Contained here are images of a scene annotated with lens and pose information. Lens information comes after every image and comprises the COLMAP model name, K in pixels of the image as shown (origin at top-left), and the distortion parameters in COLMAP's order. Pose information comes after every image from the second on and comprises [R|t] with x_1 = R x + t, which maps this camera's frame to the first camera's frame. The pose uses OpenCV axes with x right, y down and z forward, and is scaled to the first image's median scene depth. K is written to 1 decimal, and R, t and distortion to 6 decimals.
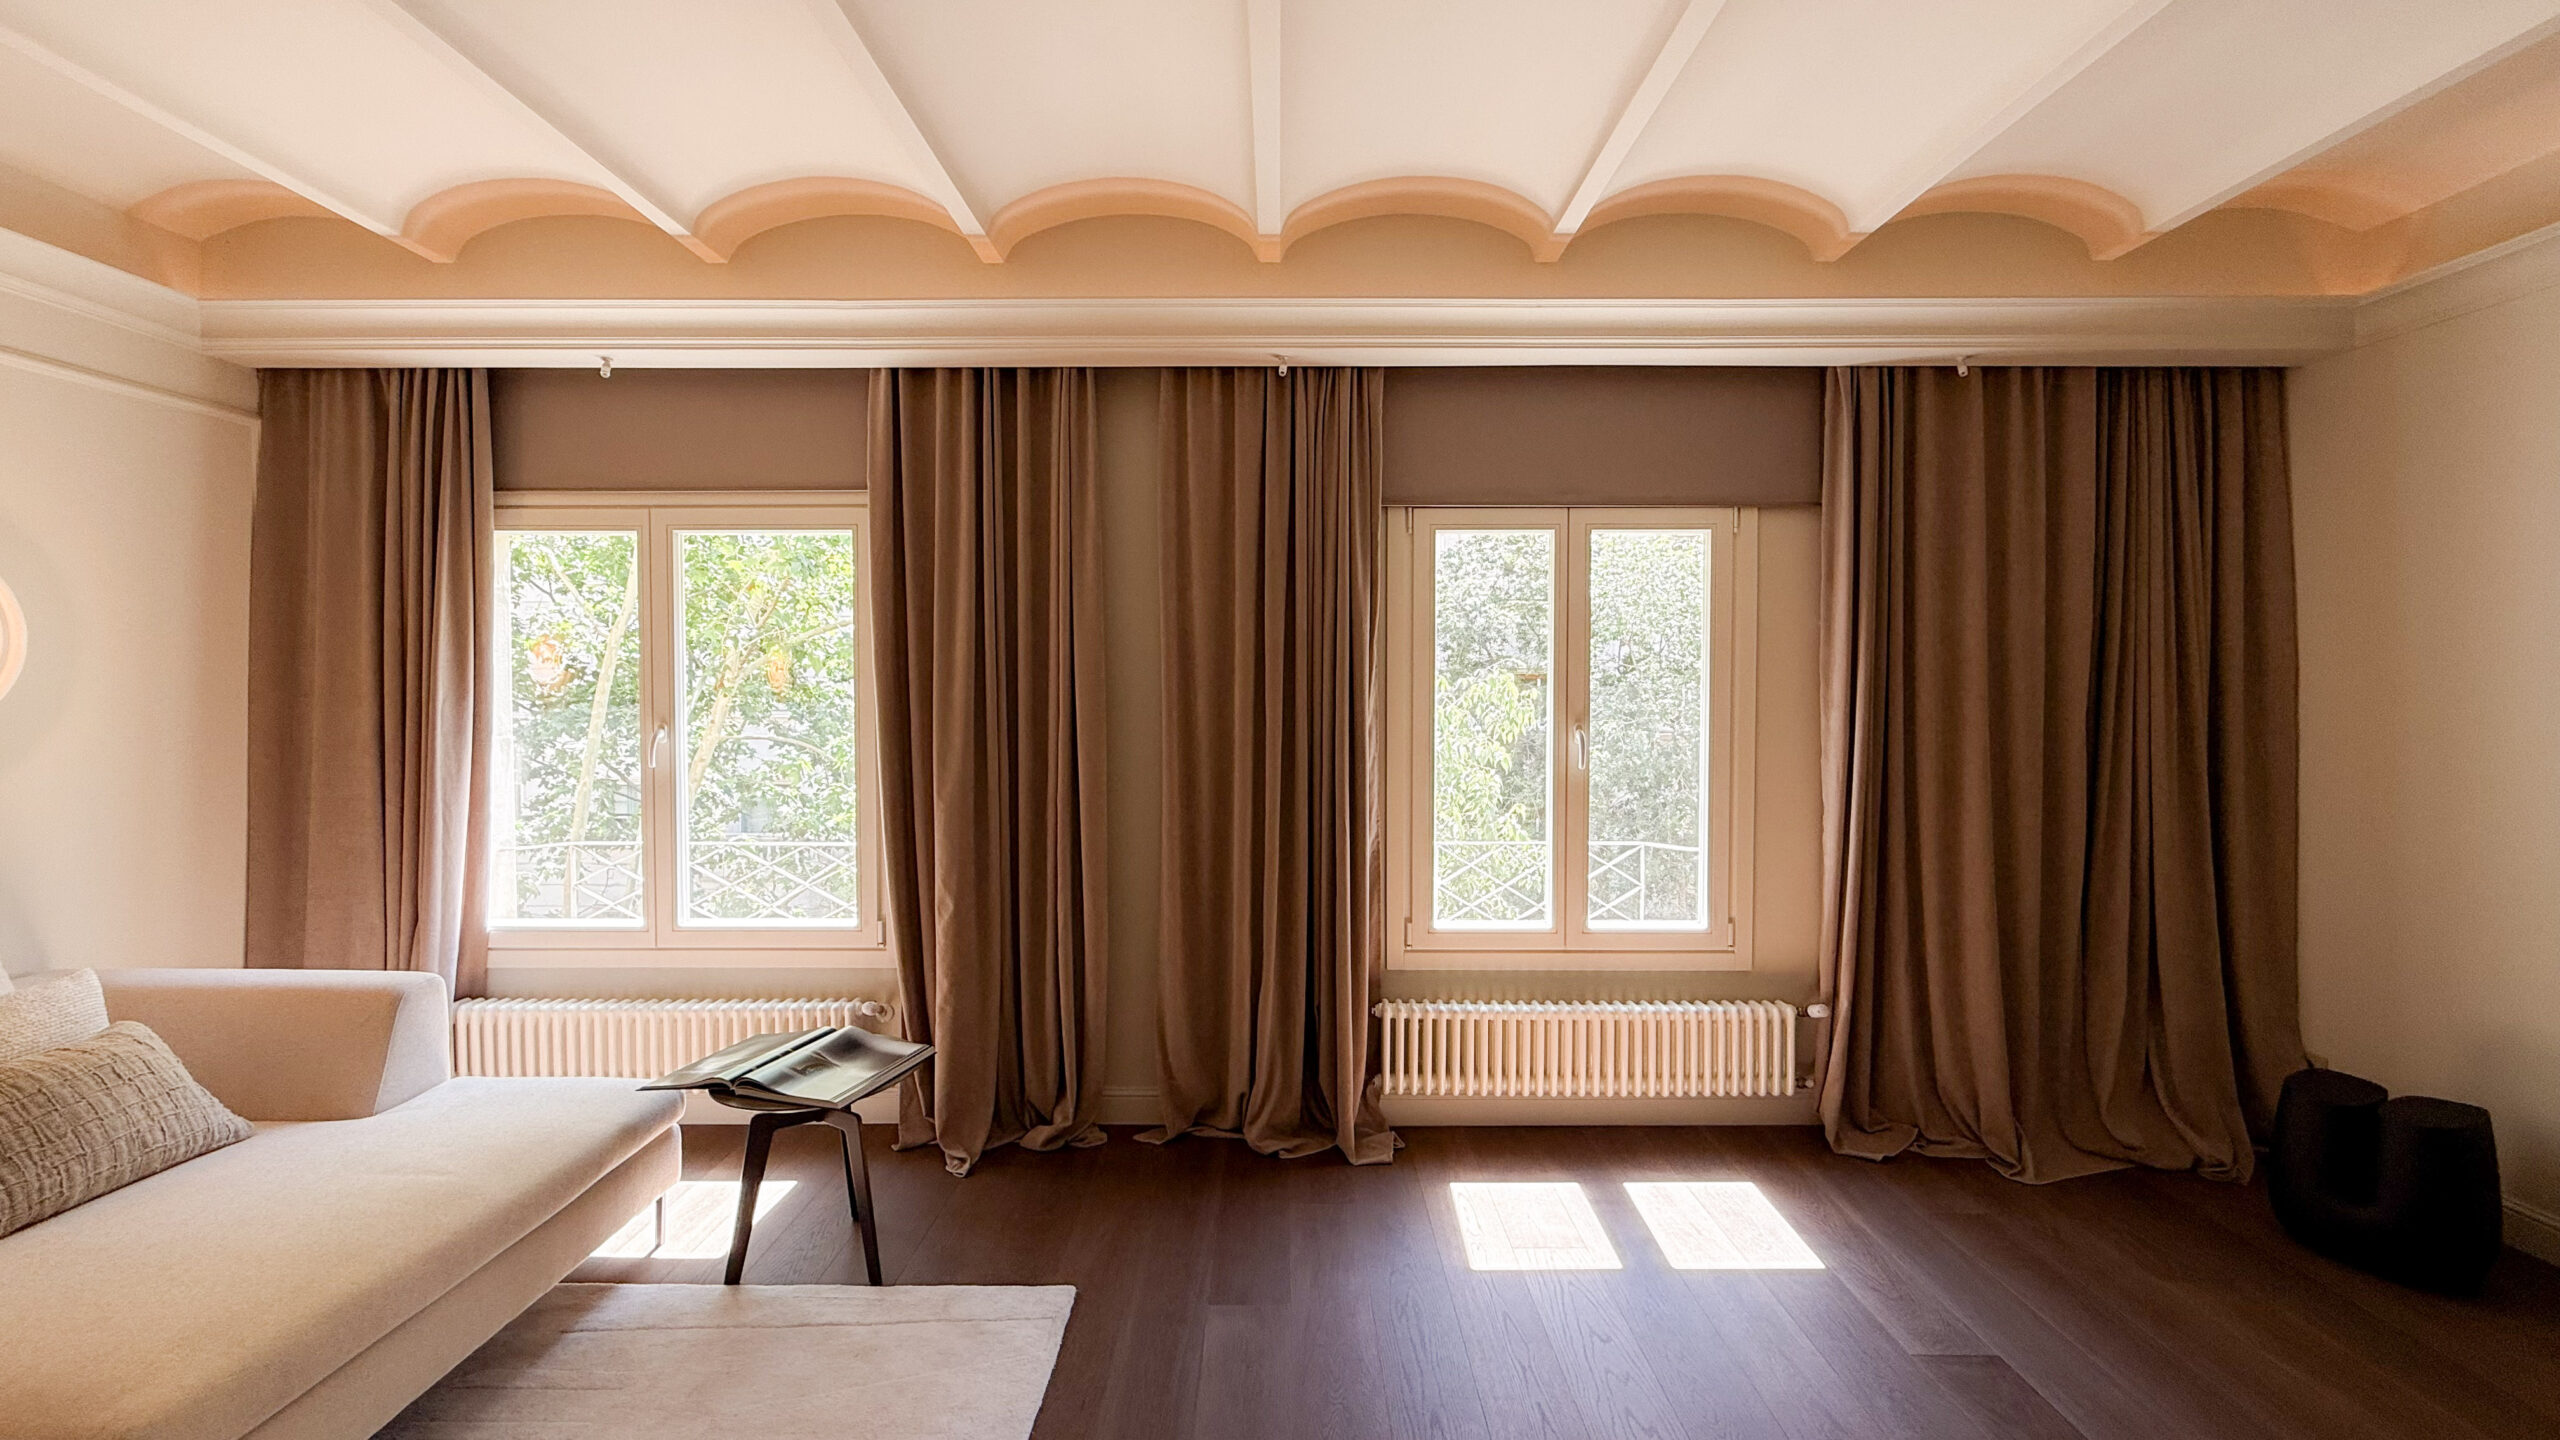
lens RADIAL K [[1030.5, 0, 1247.1], [0, 1030.5, 711.9], [0, 0, 1]] dist [-0.003464, -0.000089]
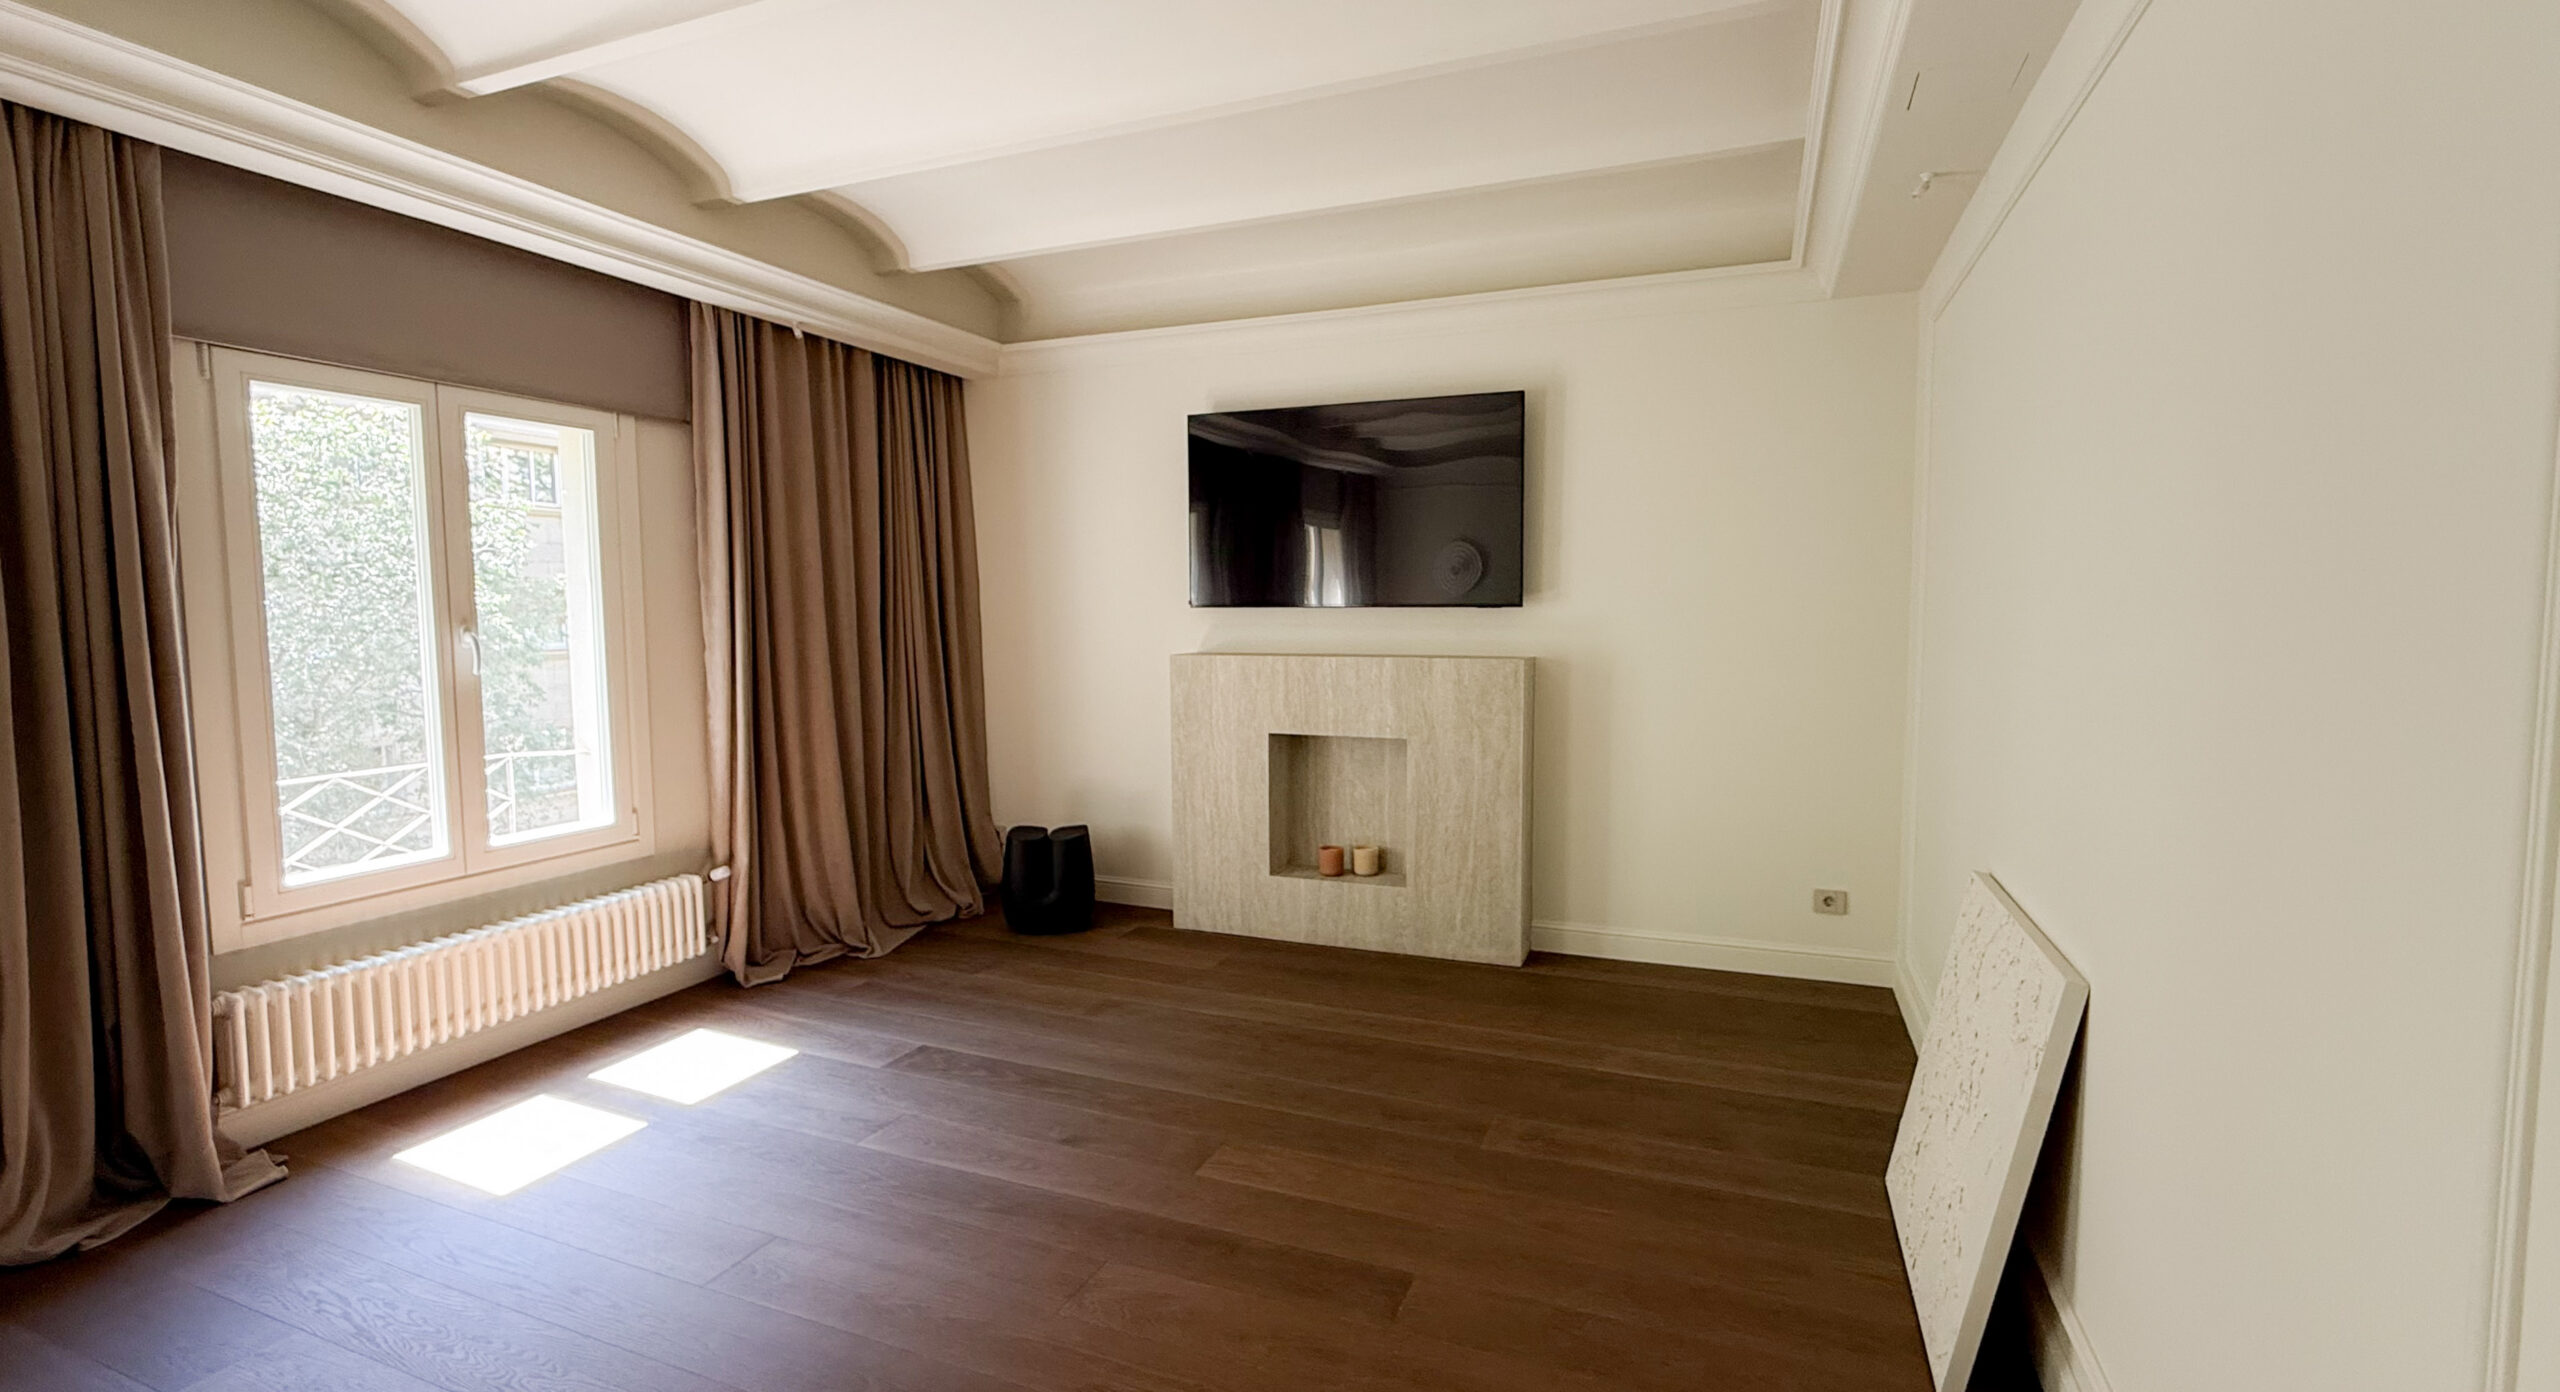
lens RADIAL K [[1093.7, 0, 1330.5], [0, 1093.7, 687.8], [0, 0, 1]] dist [0.000137, -0.000128]
pose [[0.342456, -0.072169, 0.936758, -0.356964], [0.028835, 0.997383, 0.066298, 0.026190], [-0.939091, 0.004308, 0.343641, -0.056669]]
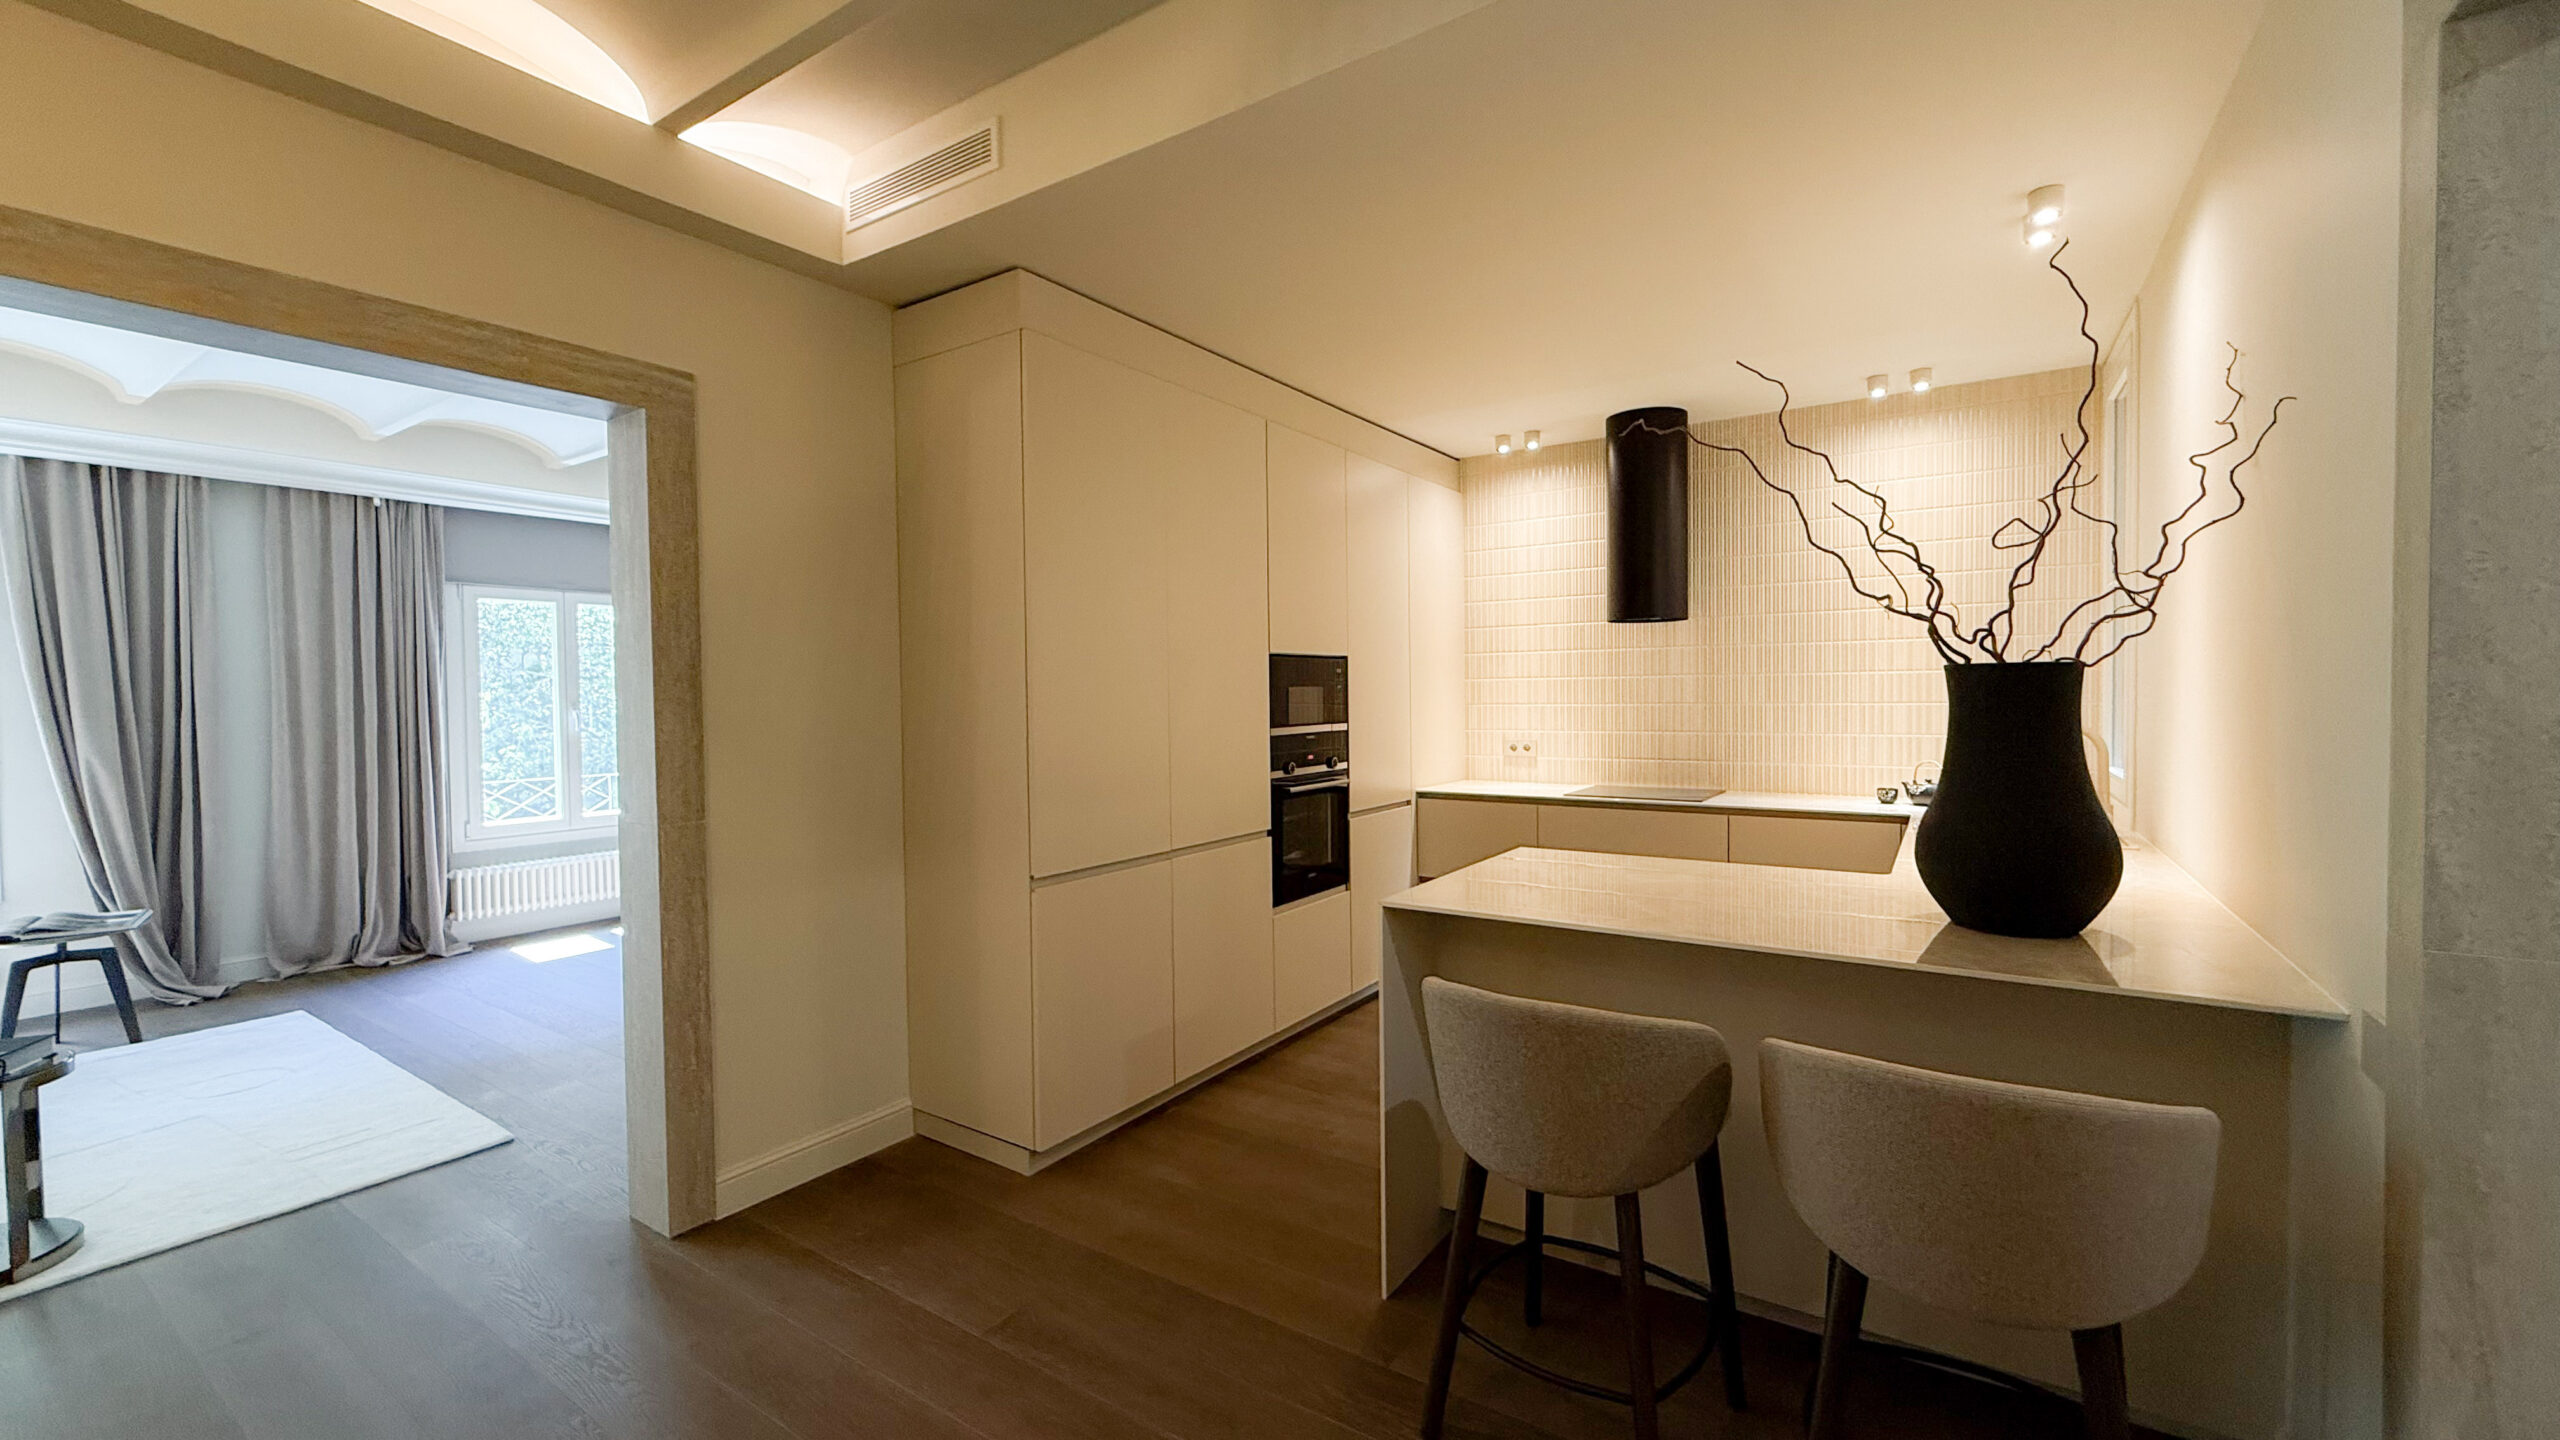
lens RADIAL K [[1030.5, 0, 1303.2], [0, 1030.5, 718.9], [0, 0, 1]] dist [-0.003464, -0.000089]
pose [[0.537299, -0.028377, 0.842914, -0.589436], [0.031299, 0.999416, 0.013695, 0.052757], [-0.842811, 0.019024, 0.537874, -1.214715]]
